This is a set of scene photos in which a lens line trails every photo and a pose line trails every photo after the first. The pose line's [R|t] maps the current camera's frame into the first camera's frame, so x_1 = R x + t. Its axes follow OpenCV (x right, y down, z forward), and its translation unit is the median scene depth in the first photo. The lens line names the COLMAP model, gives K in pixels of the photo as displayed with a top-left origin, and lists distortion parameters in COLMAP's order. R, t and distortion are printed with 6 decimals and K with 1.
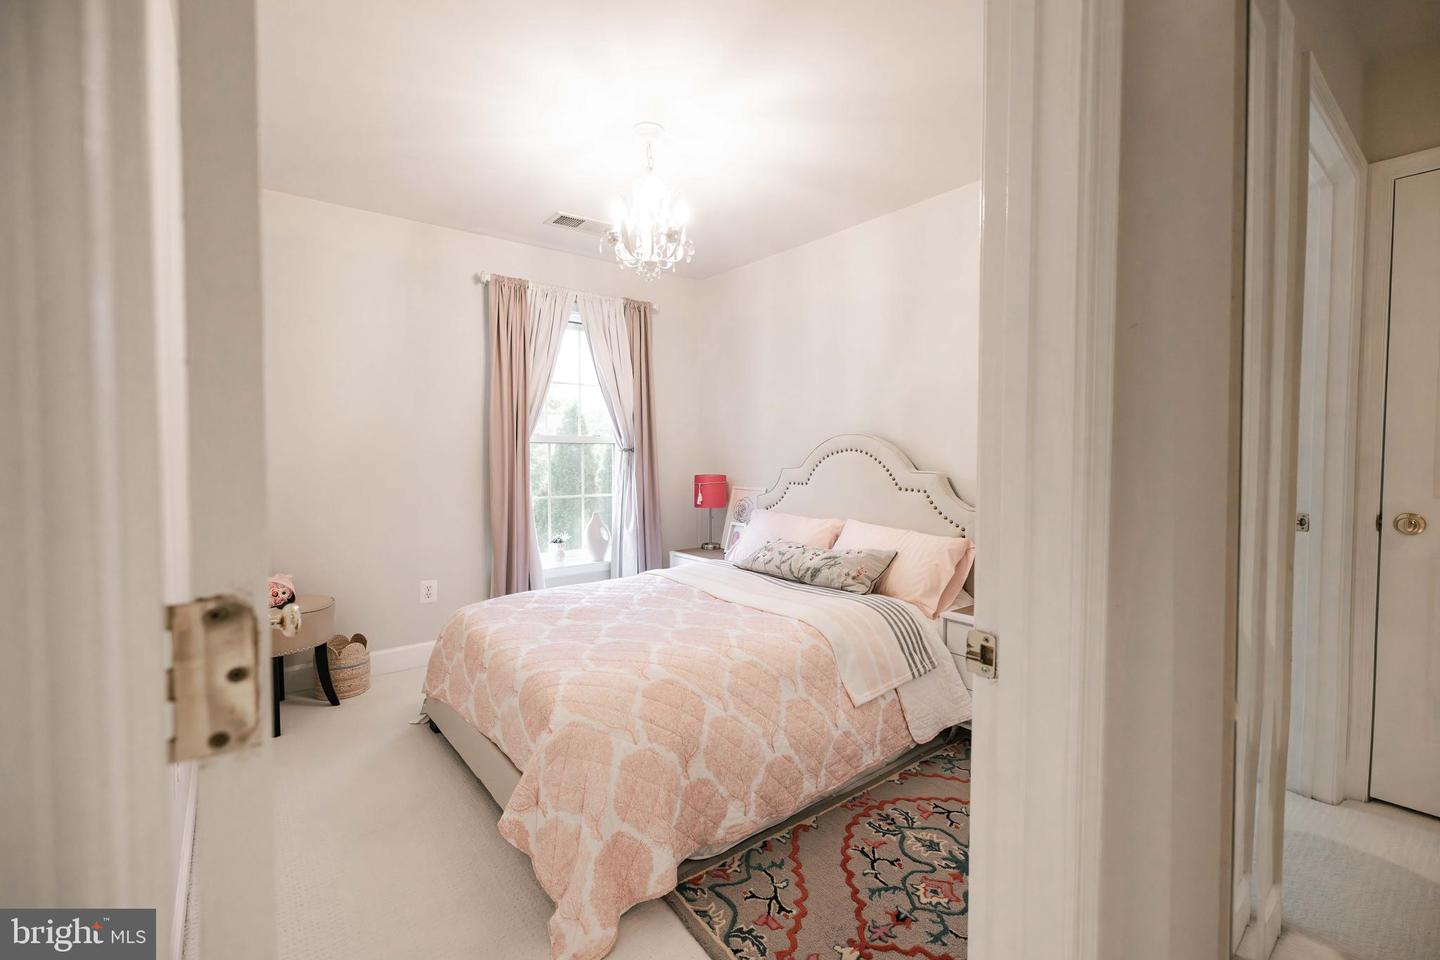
lens RADIAL K [[617.1, 0, 713.5], [0, 617.1, 475.9], [0, 0, 1]] dist [0.005153, -0.000165]
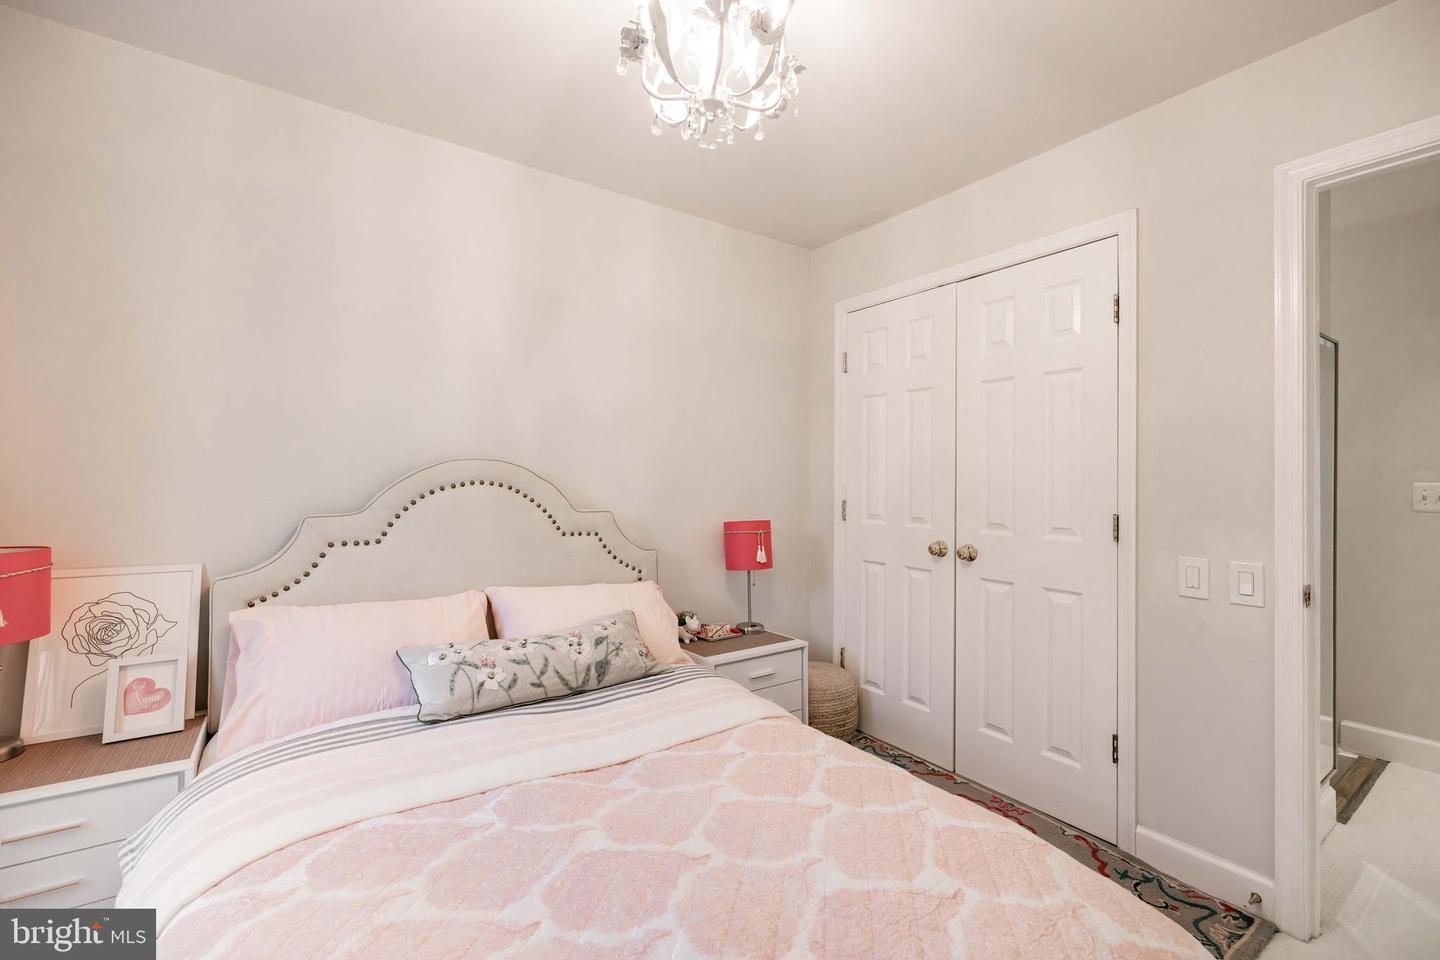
lens RADIAL K [[617.1, 0, 715.5], [0, 617.1, 478.0], [0, 0, 1]] dist [0.005153, -0.000165]
pose [[0.053792, 0.004757, 0.998541, -0.466809], [0.030641, 0.999510, -0.006412, -0.038733], [-0.998082, 0.030942, 0.053620, 0.783938]]
